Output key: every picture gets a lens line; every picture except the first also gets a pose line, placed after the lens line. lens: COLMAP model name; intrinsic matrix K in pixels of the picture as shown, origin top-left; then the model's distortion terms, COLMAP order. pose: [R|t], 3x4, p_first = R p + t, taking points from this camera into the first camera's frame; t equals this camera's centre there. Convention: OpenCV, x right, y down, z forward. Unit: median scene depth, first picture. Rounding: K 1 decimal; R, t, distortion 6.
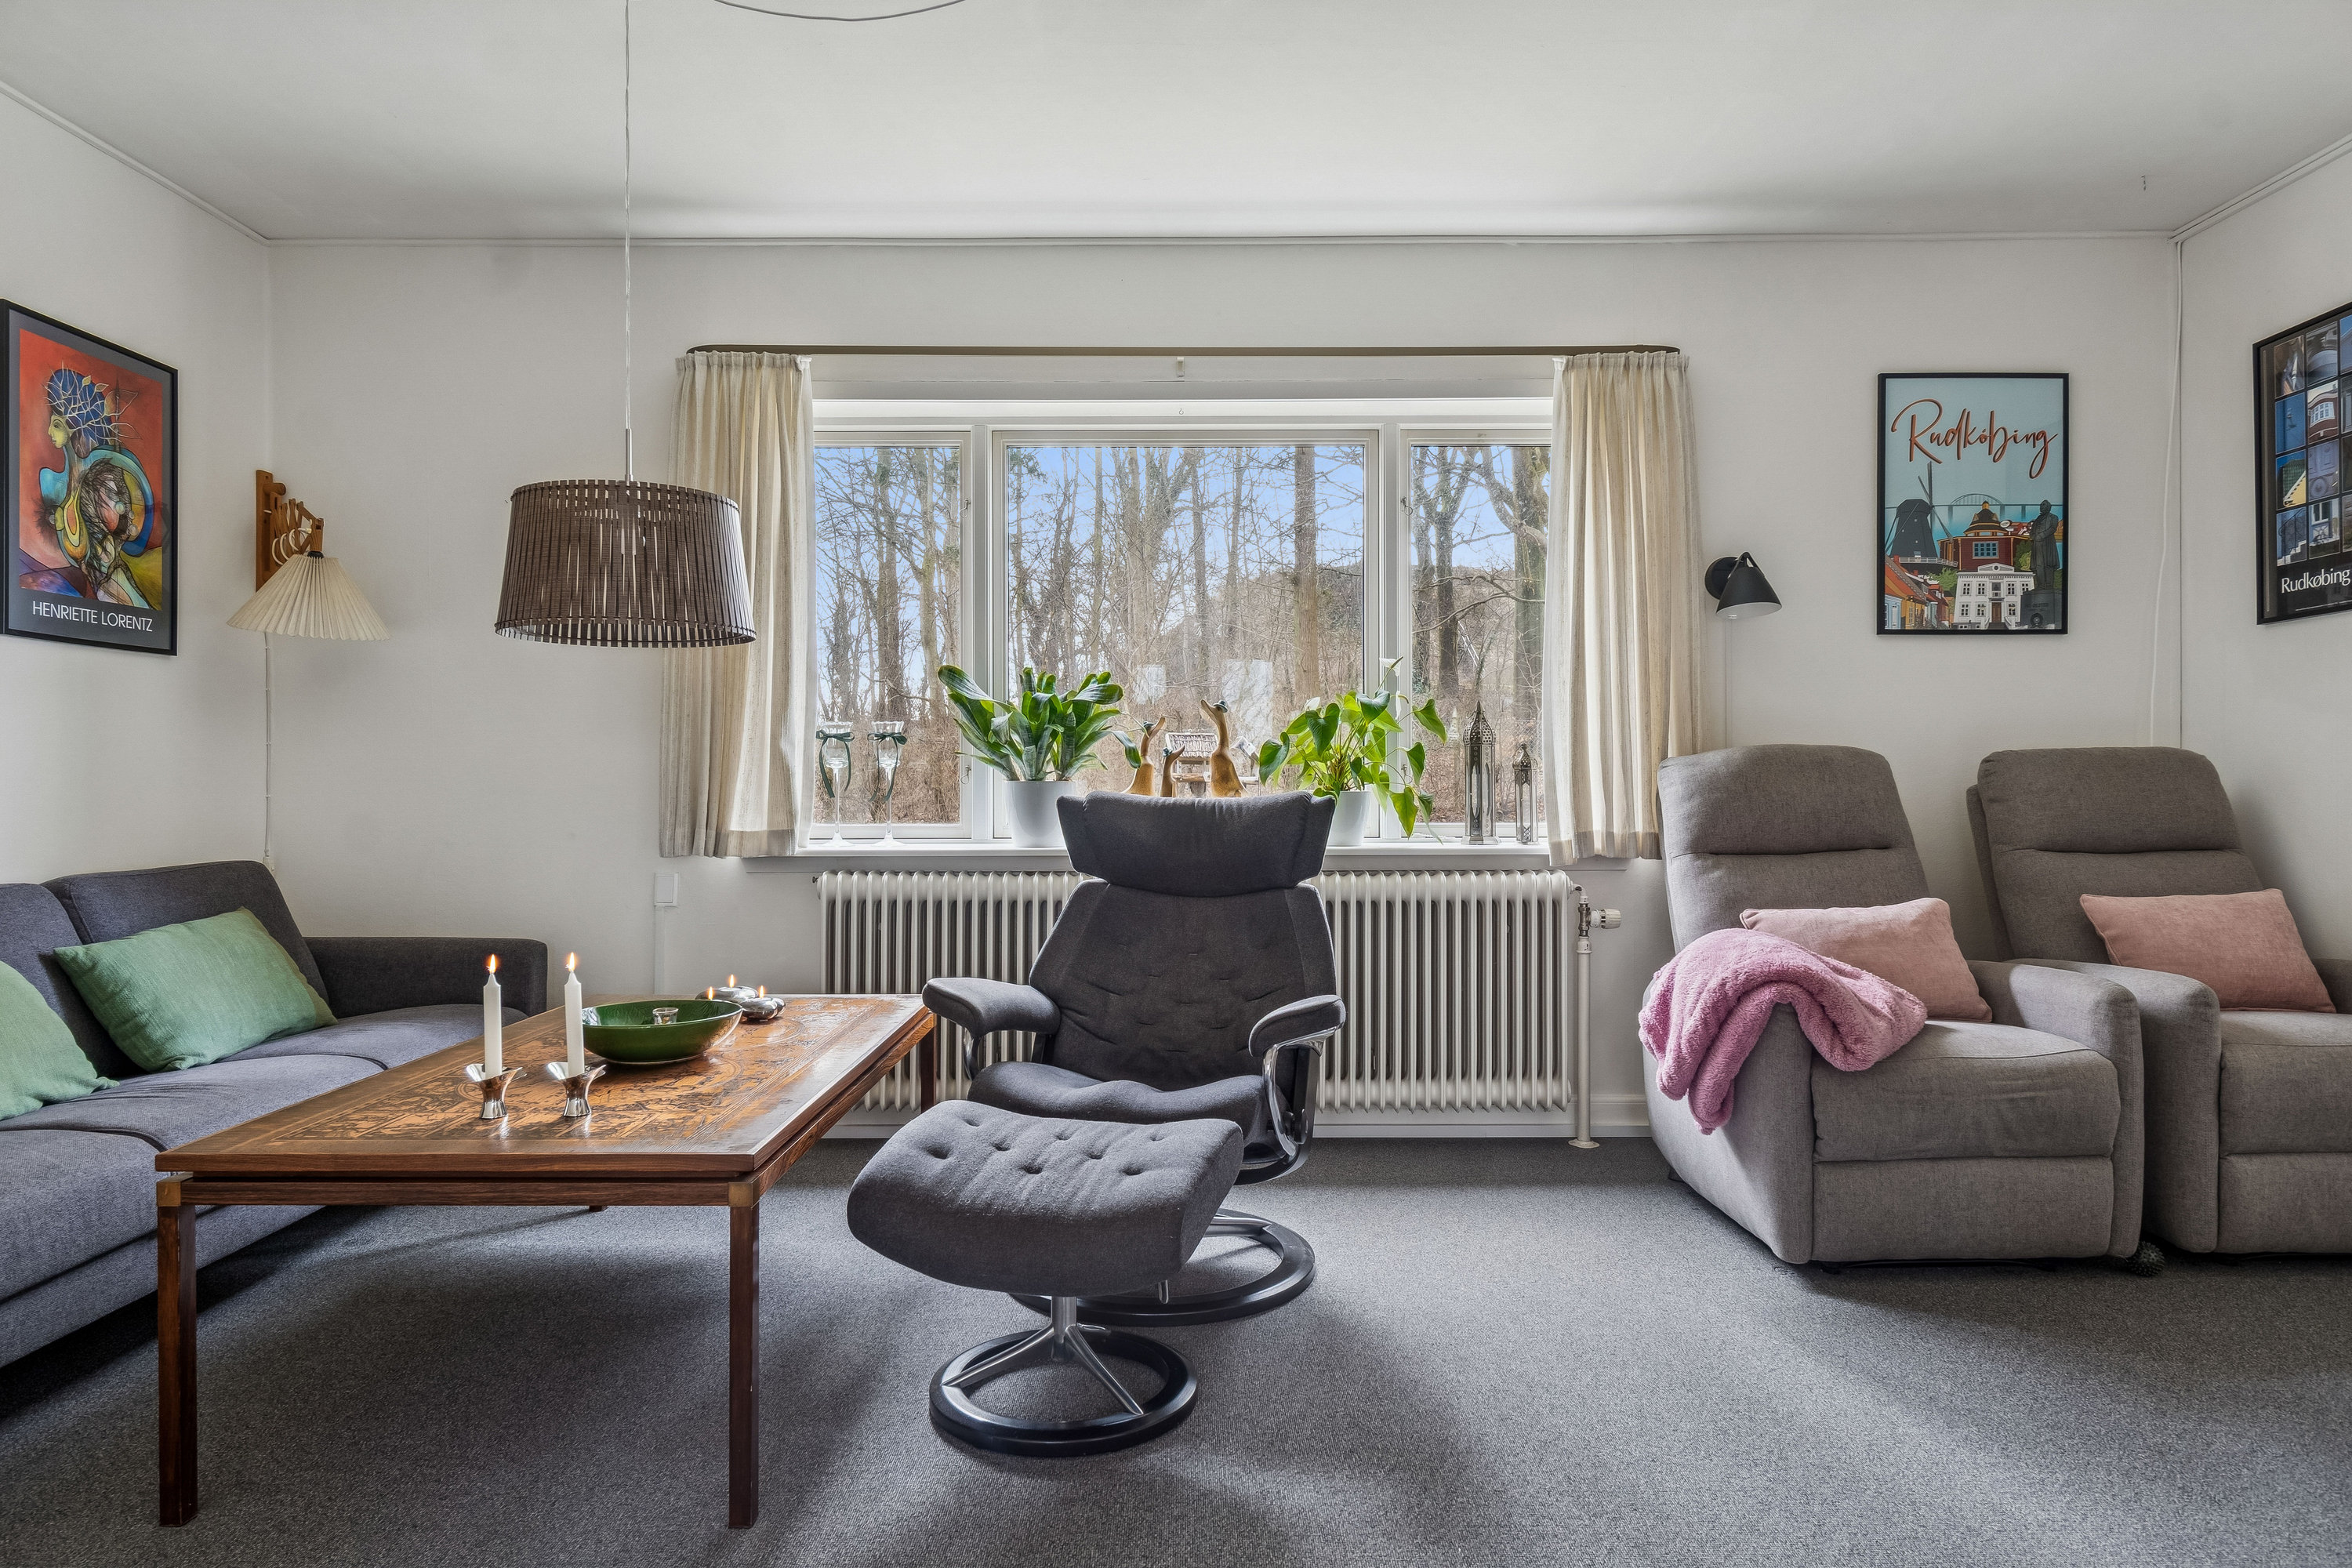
lens RADIAL K [[1407.2, 0, 1176.0], [0, 1407.2, 784.0], [0, 0, 1]] dist [-0.009045, 0.000750]
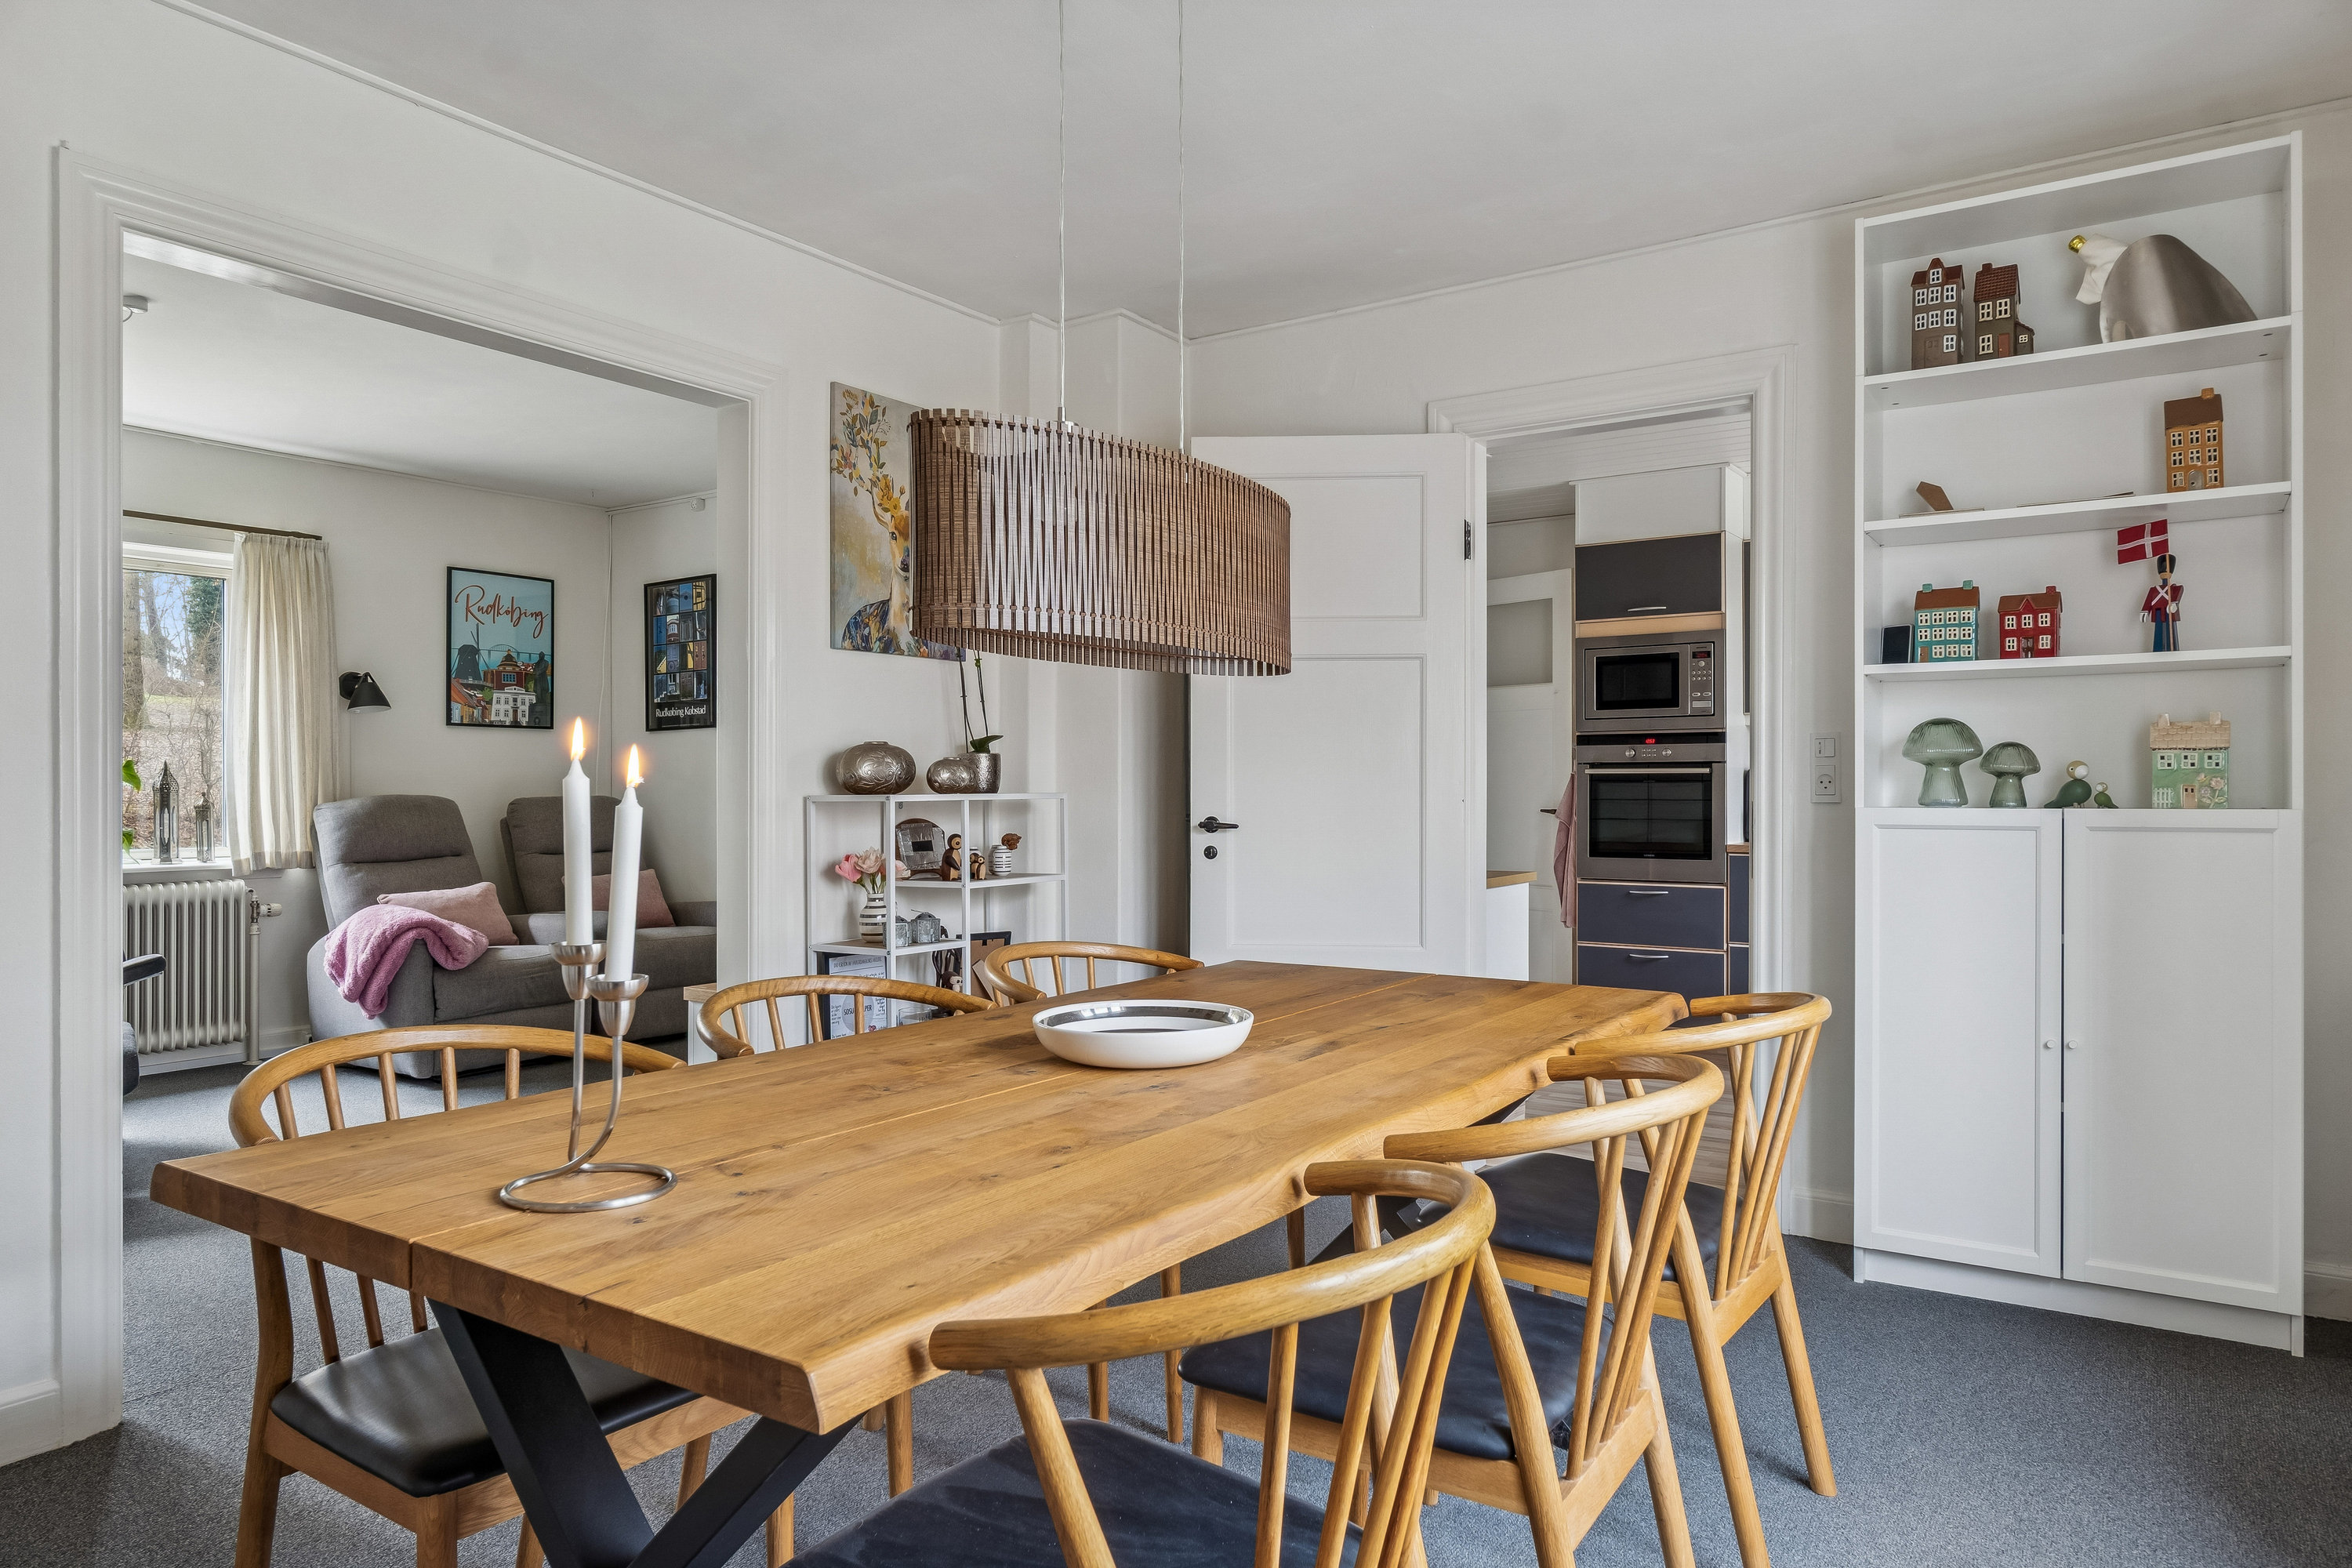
lens RADIAL K [[1471.2, 0, 1176.0], [0, 1471.2, 784.0], [0, 0, 1]] dist [0.008481, -0.002107]
pose [[0.558101, 0.004367, 0.829761, -0.484786], [0.001708, 0.999978, -0.006412, -0.027939], [-0.829771, 0.004996, 0.558082, -0.712961]]
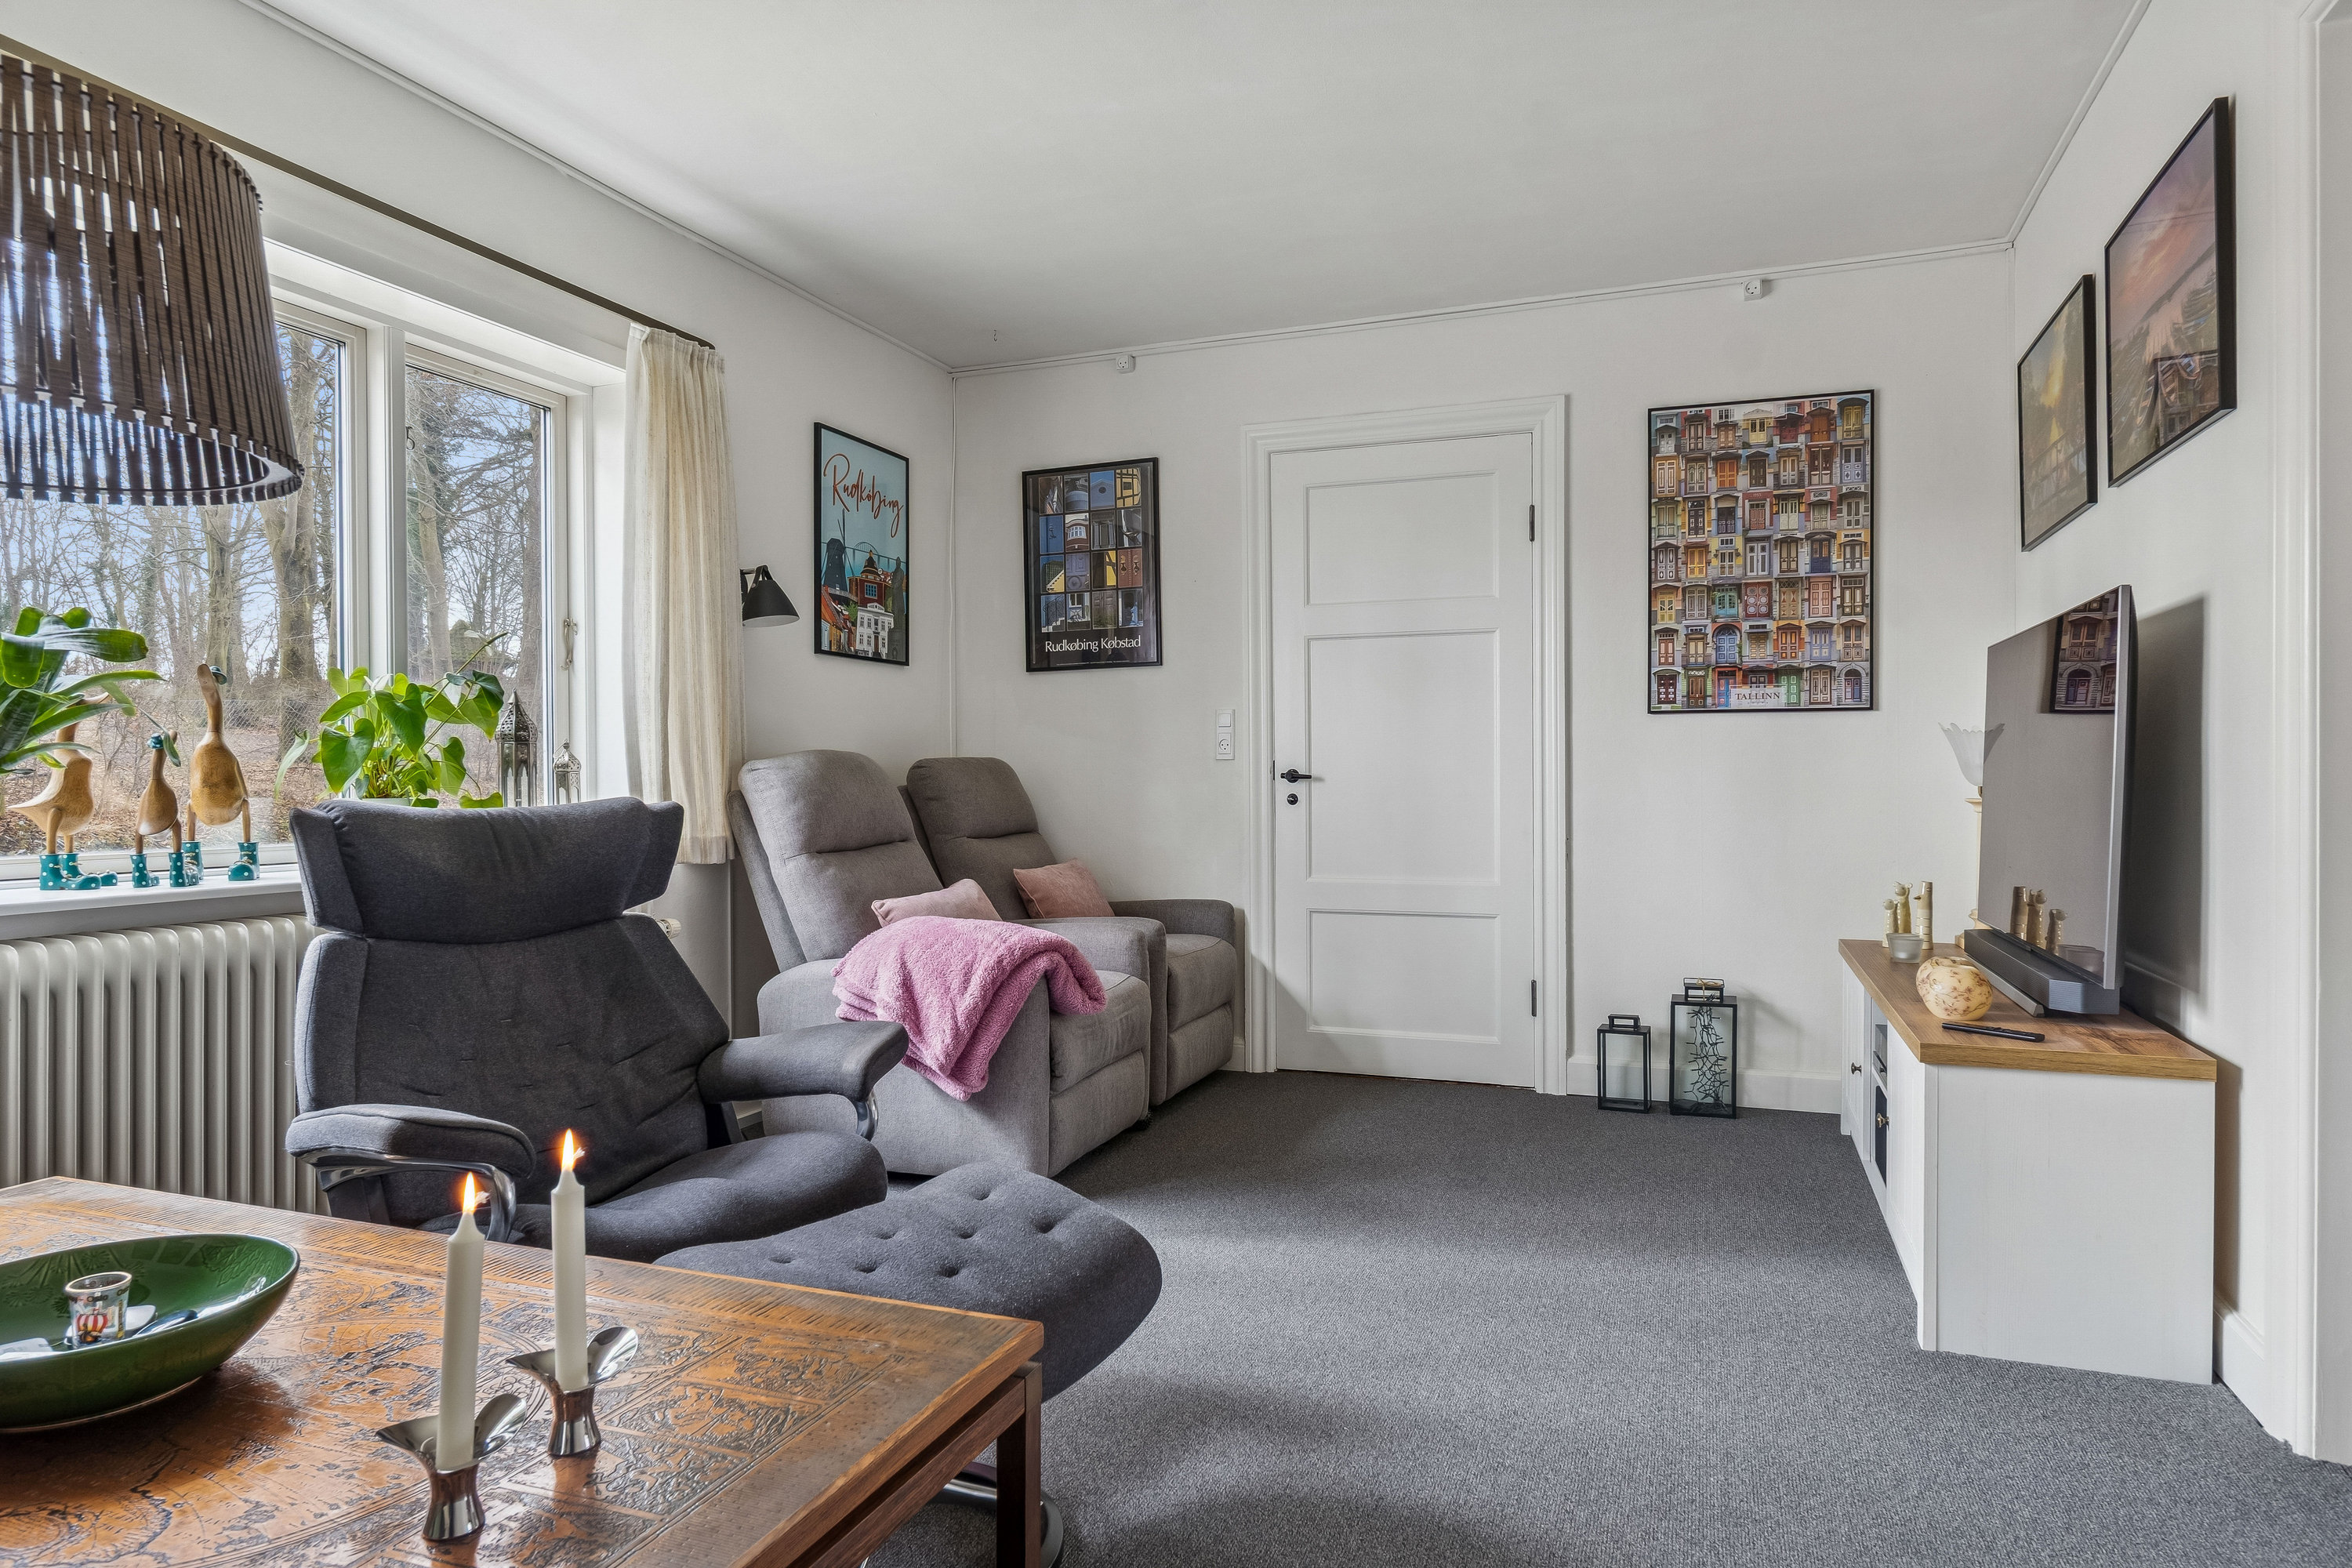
lens RADIAL K [[1396.3, 0, 1176.0], [0, 1396.3, 784.0], [0, 0, 1]] dist [0.022276, 0.000293]
pose [[0.348710, -0.002690, 0.937227, -0.488005], [0.004279, 0.999990, 0.001278, -0.002038], [-0.937221, 0.003565, 0.348718, 0.364161]]
